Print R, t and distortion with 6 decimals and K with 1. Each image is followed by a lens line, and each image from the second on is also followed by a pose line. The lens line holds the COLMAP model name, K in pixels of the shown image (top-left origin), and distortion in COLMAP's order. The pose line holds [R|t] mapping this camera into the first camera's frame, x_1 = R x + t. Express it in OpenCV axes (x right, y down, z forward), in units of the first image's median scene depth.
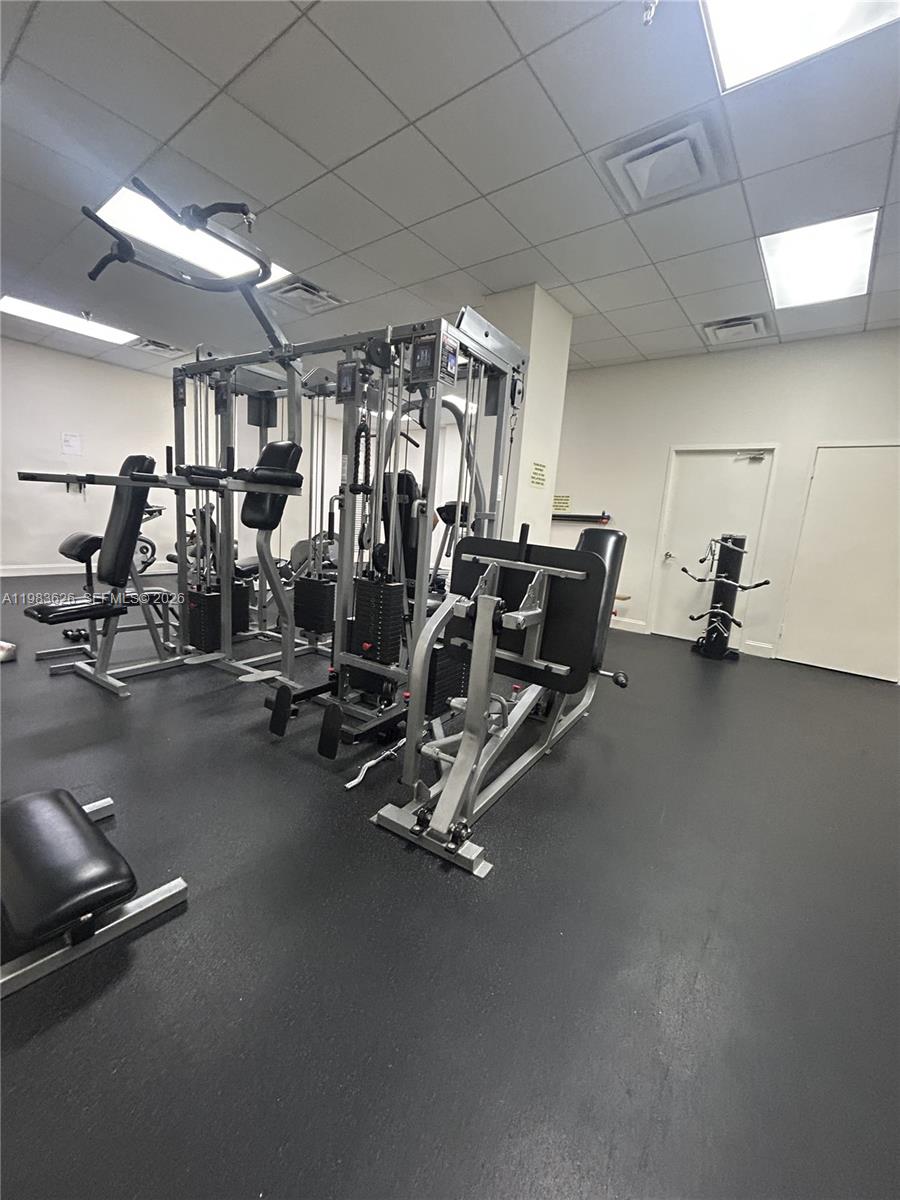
lens RADIAL K [[483.8, 0, 448.9], [0, 483.8, 599.2], [0, 0, 1]] dist [-0.000860, 0.001004]
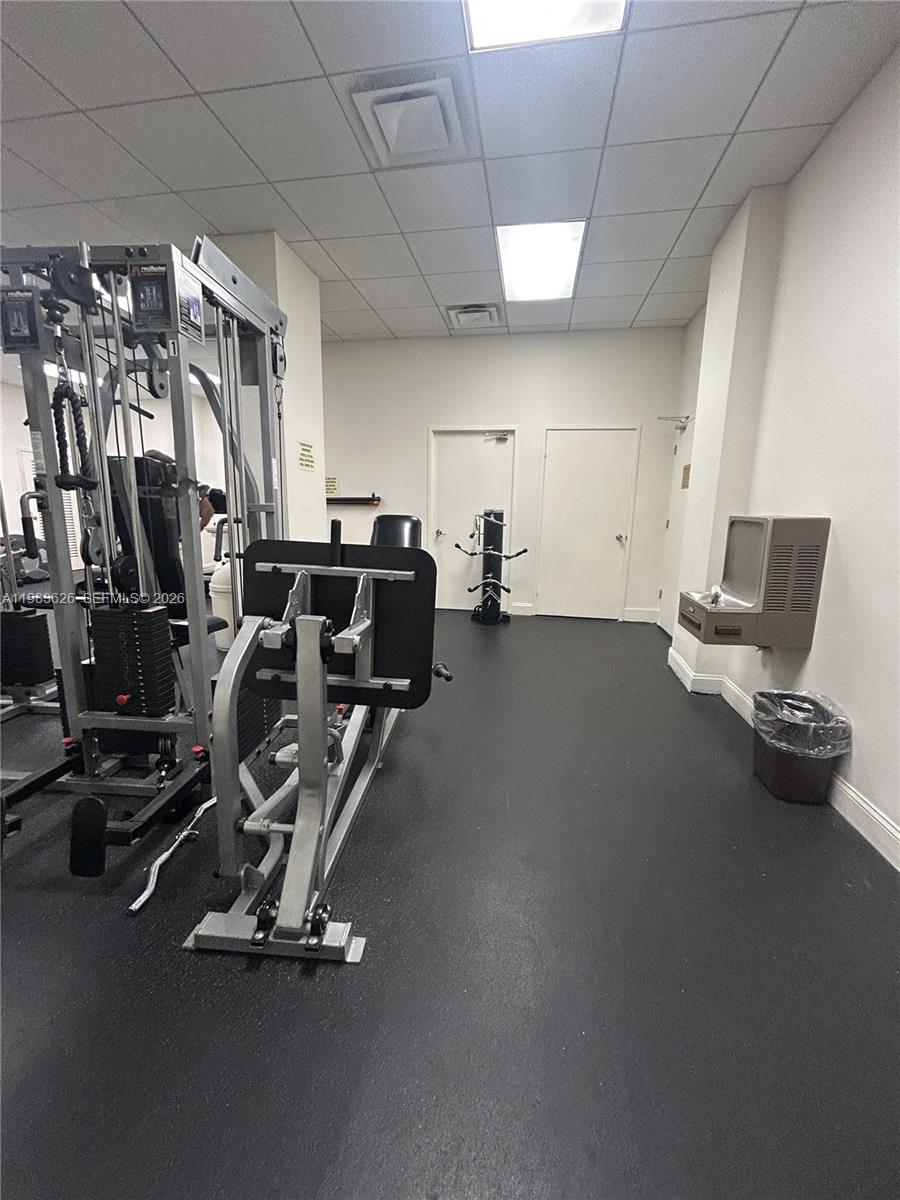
lens RADIAL K [[483.8, 0, 448.9], [0, 483.8, 600.4], [0, 0, 1]] dist [-0.000860, 0.001004]
pose [[0.879209, -0.145497, 0.453676, -0.047823], [0.125956, 0.989332, 0.073187, -0.040754], [-0.459485, -0.007204, 0.888156, 0.128994]]
